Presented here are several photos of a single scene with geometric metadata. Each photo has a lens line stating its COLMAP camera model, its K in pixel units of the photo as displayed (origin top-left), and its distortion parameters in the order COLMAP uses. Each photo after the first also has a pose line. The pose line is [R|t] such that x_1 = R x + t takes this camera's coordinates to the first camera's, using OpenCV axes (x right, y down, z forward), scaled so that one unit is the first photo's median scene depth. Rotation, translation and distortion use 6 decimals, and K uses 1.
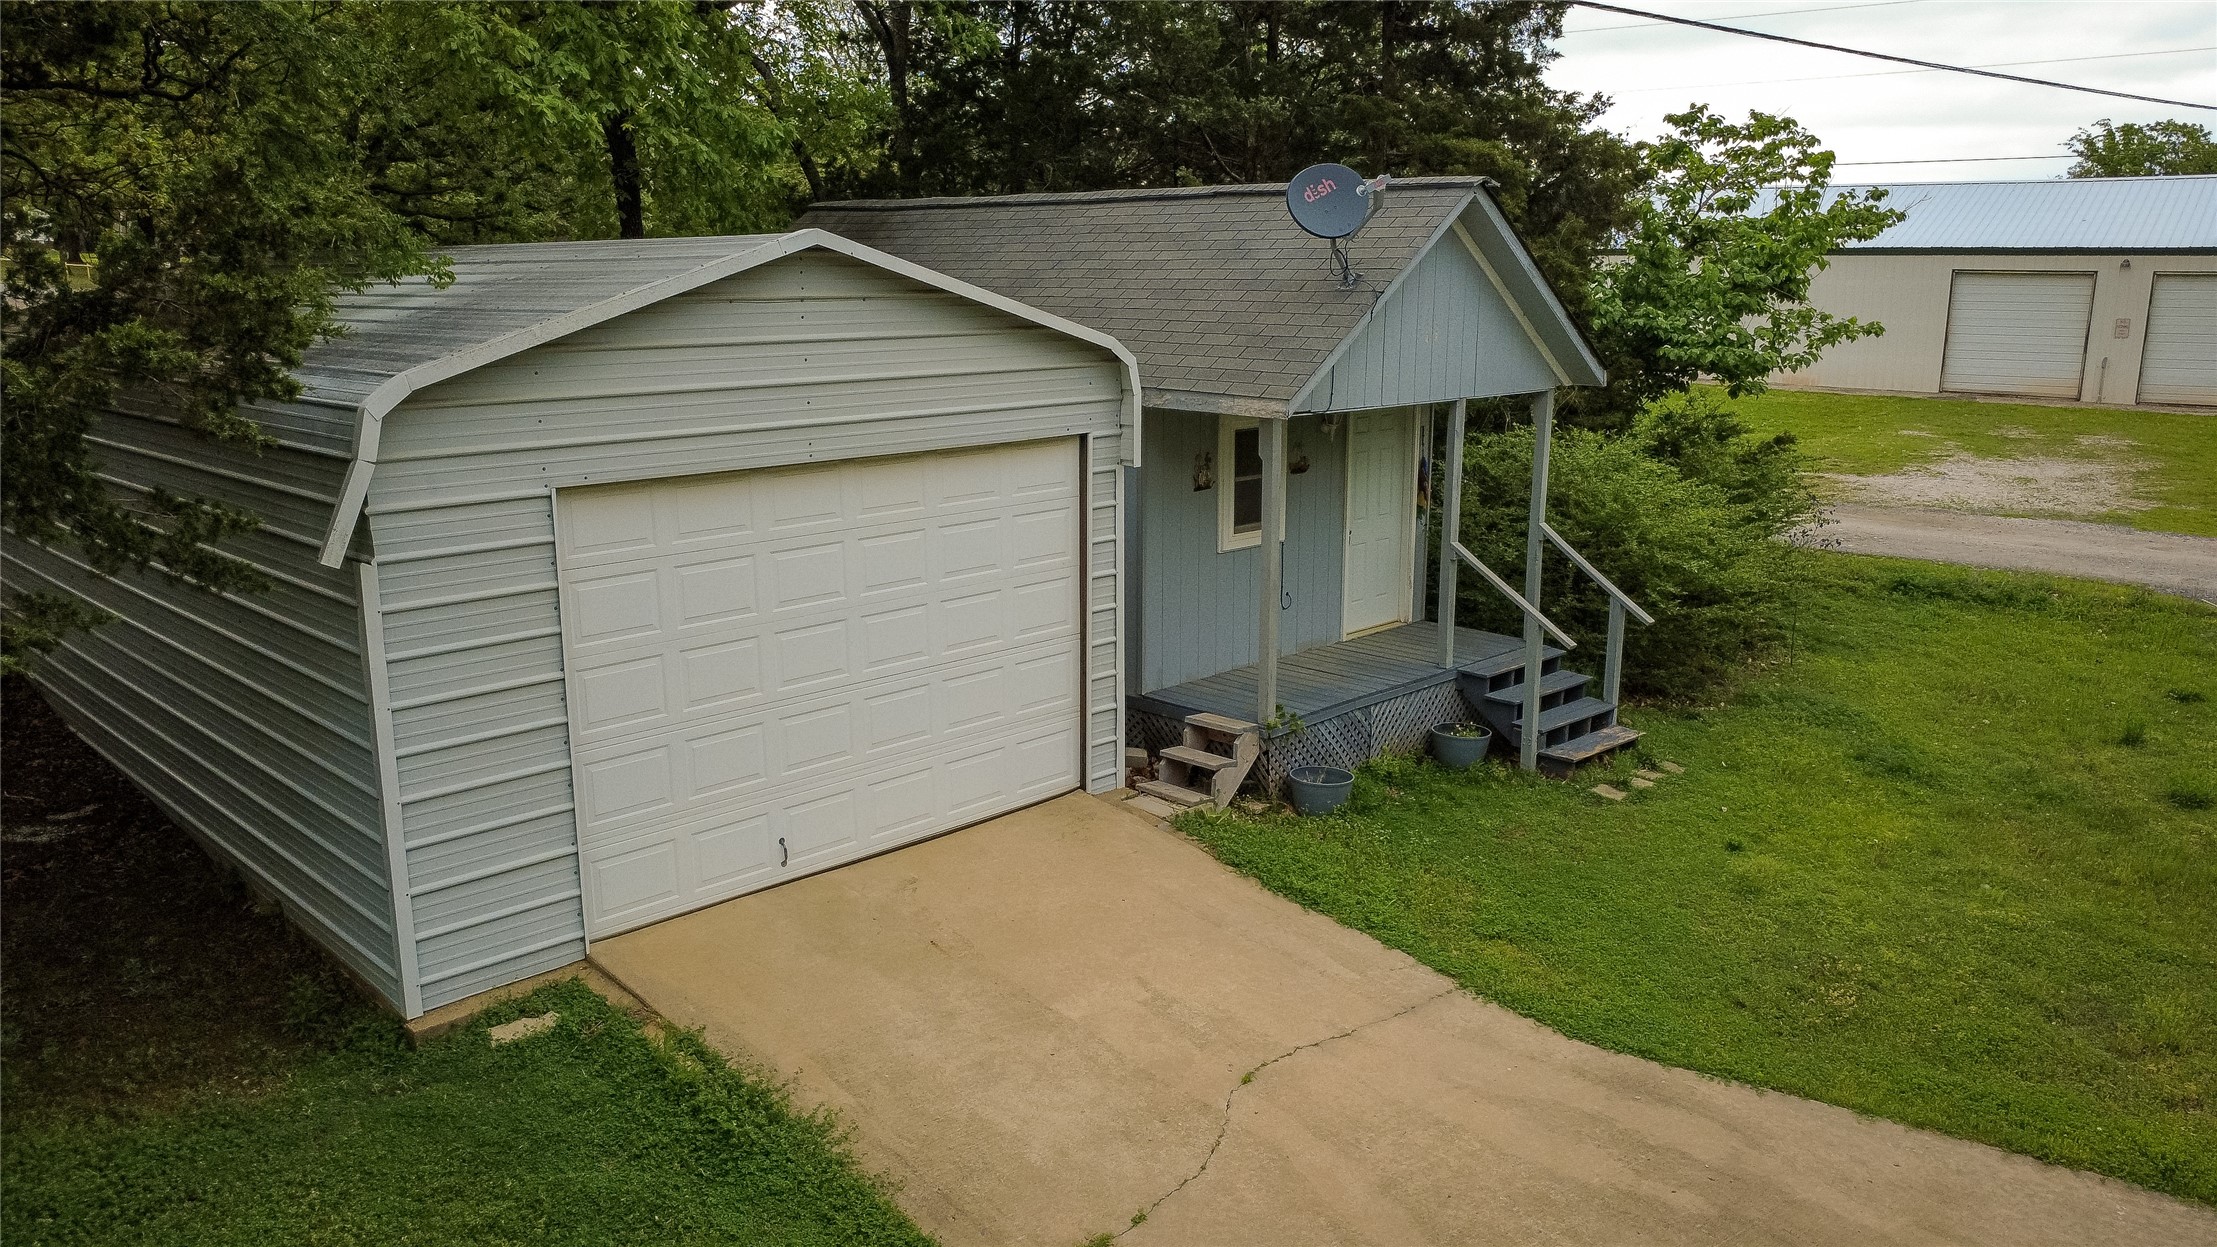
lens RADIAL K [[1615.3, 0, 1108.5], [0, 1615.3, 623.5], [0, 0, 1]] dist [-0.000880, 0.001915]
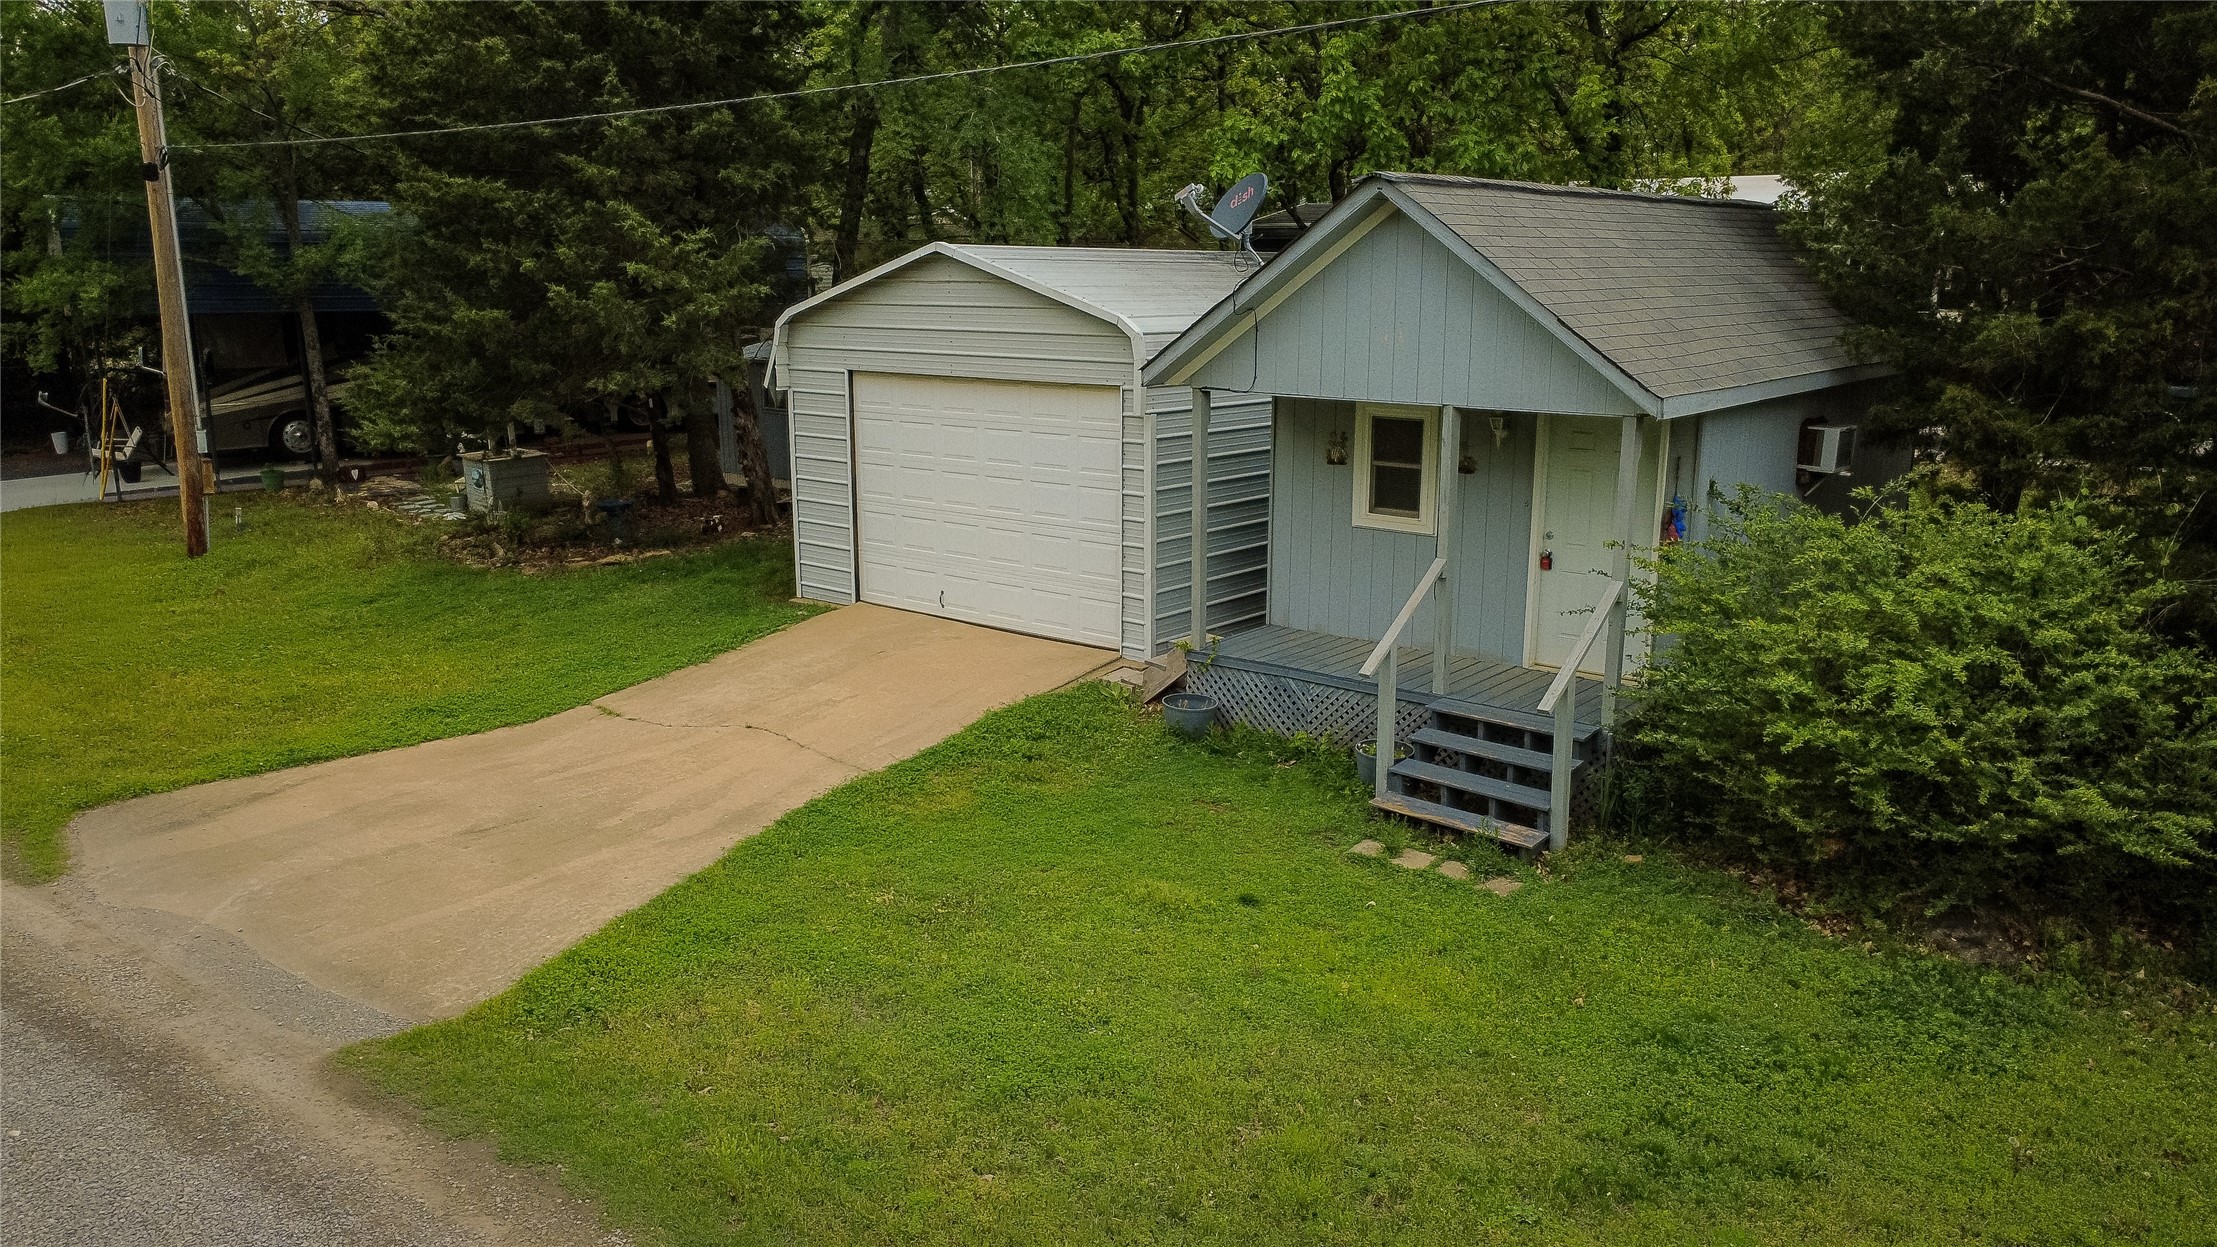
lens RADIAL K [[1615.3, 0, 1108.5], [0, 1615.3, 623.5], [0, 0, 1]] dist [-0.000880, 0.001915]
pose [[0.095736, 0.218114, -0.971216, 1.139720], [-0.216903, 0.956823, 0.193500, -0.157637], [0.971487, 0.192135, 0.138912, 0.704887]]
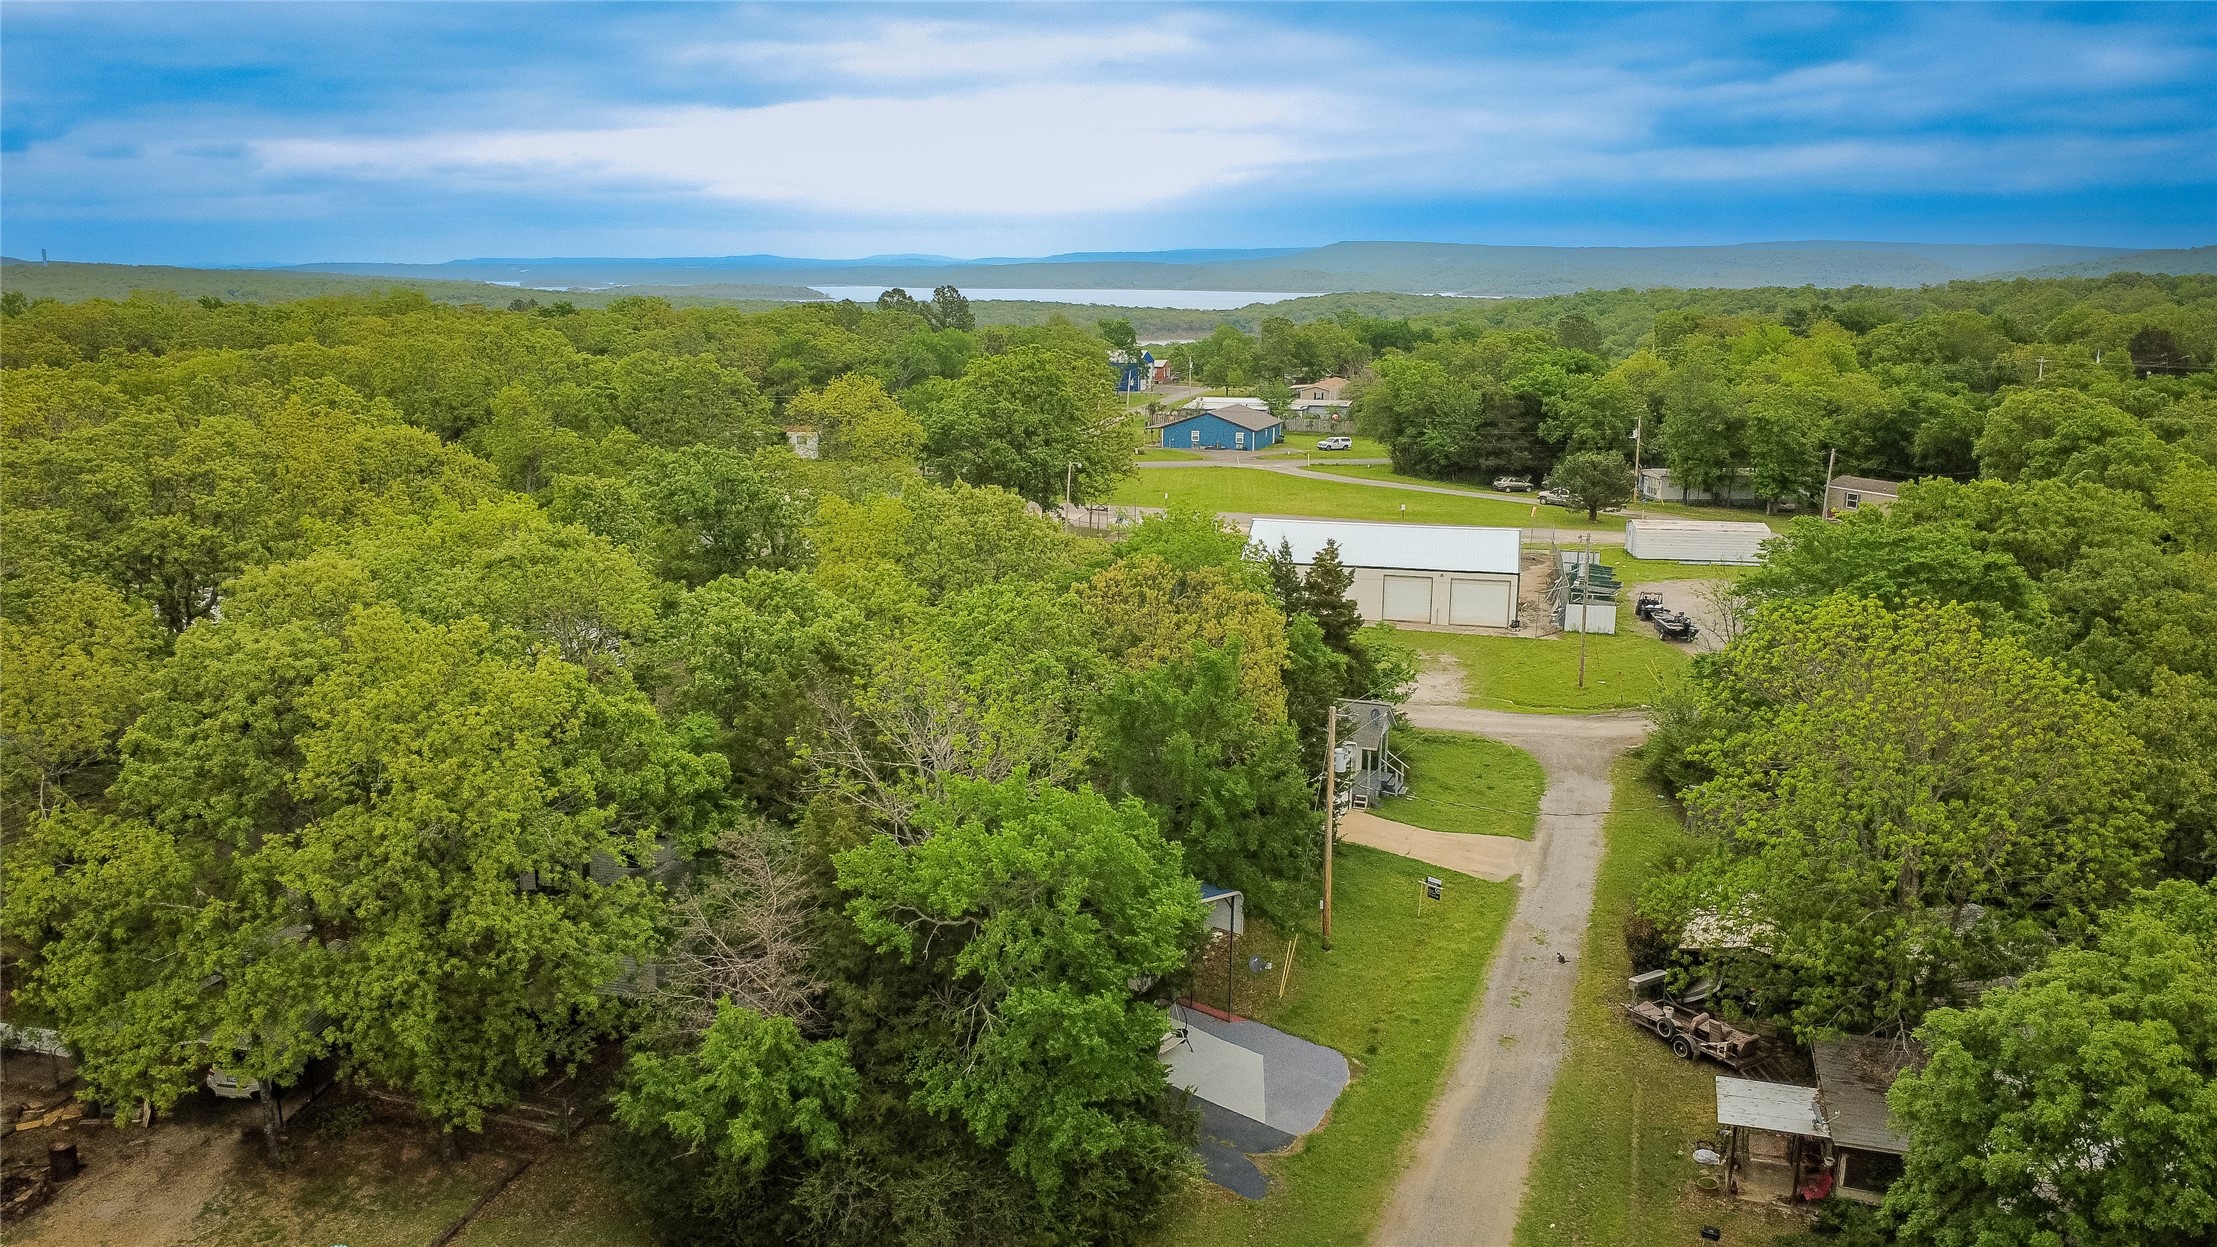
lens RADIAL K [[1615.3, 0, 1108.5], [0, 1615.3, 623.5], [0, 0, 1]] dist [-0.000880, 0.001915]
pose [[0.921897, -0.089884, 0.376864, -2.991415], [0.092835, 0.995628, 0.010366, -0.727165], [-0.376148, 0.025429, 0.926211, -4.250539]]
